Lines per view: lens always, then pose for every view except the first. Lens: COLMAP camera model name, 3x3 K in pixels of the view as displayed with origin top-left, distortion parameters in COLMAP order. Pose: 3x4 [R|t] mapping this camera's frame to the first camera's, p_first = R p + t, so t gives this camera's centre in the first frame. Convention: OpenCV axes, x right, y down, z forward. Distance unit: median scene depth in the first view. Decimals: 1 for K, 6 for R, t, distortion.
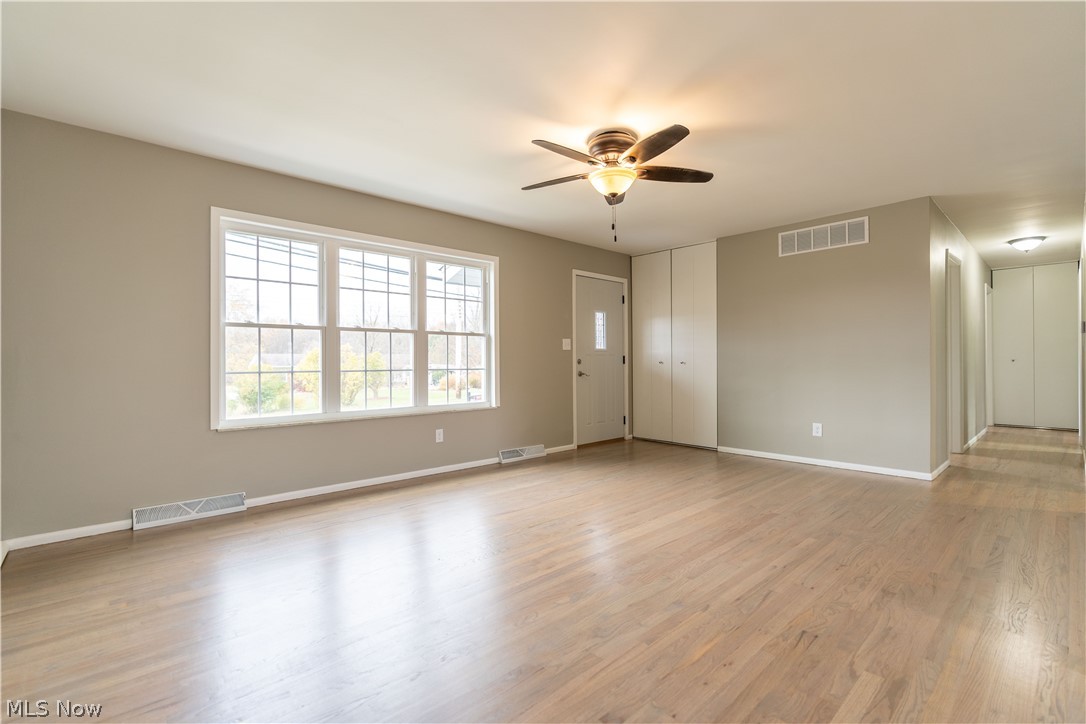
lens RADIAL K [[488.9, 0, 541.2], [0, 488.9, 360.6], [0, 0, 1]] dist [-0.013538, 0.001582]
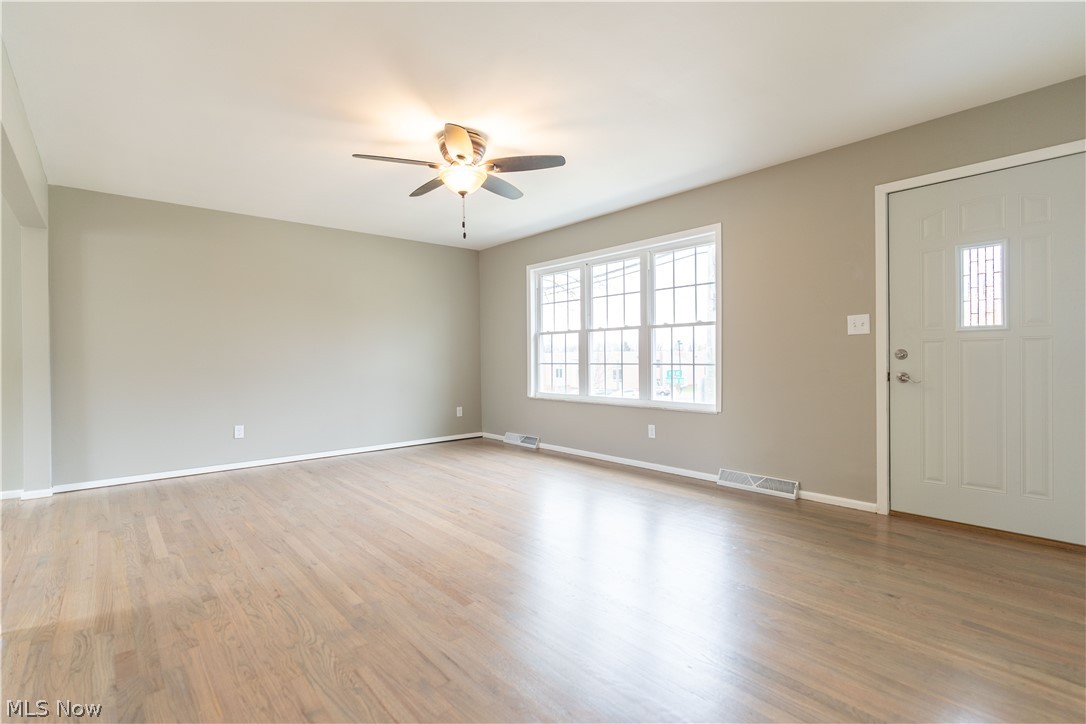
lens RADIAL K [[507.4, 0, 545.0], [0, 507.4, 361.5], [0, 0, 1]] dist [-0.005794, -0.001092]
pose [[-0.020446, 0.011756, -0.999722, 0.932145], [0.011359, 0.999869, 0.011525, -0.001425], [0.999726, -0.011121, -0.020577, 0.925102]]
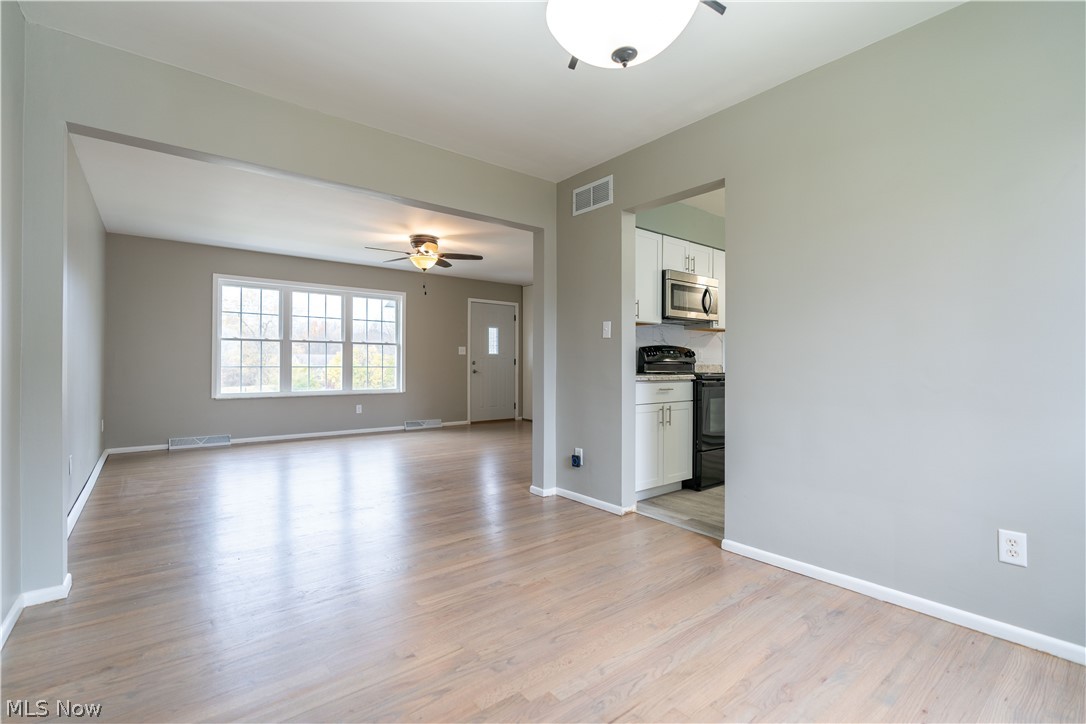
lens RADIAL K [[488.9, 0, 544.0], [0, 488.9, 361.4], [0, 0, 1]] dist [-0.013538, 0.001582]
pose [[0.997596, 0.010599, -0.068489, 0.558775], [-0.010675, 0.999943, -0.000744, -0.004585], [0.068477, 0.001474, 0.997652, -0.591872]]
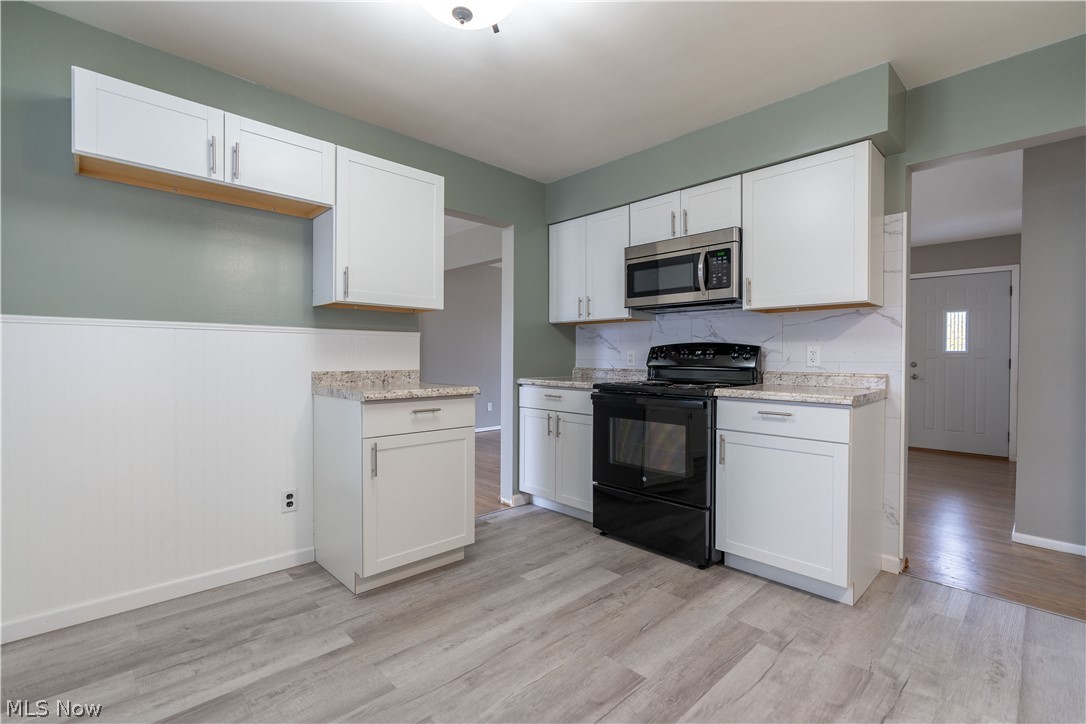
lens RADIAL K [[488.9, 0, 541.7], [0, 488.9, 361.9], [0, 0, 1]] dist [-0.013538, 0.001582]
pose [[0.013500, 0.018548, -0.999737, 1.573507], [-0.003184, 0.999824, 0.018506, -0.029190], [0.999904, 0.002933, 0.013557, 0.326342]]
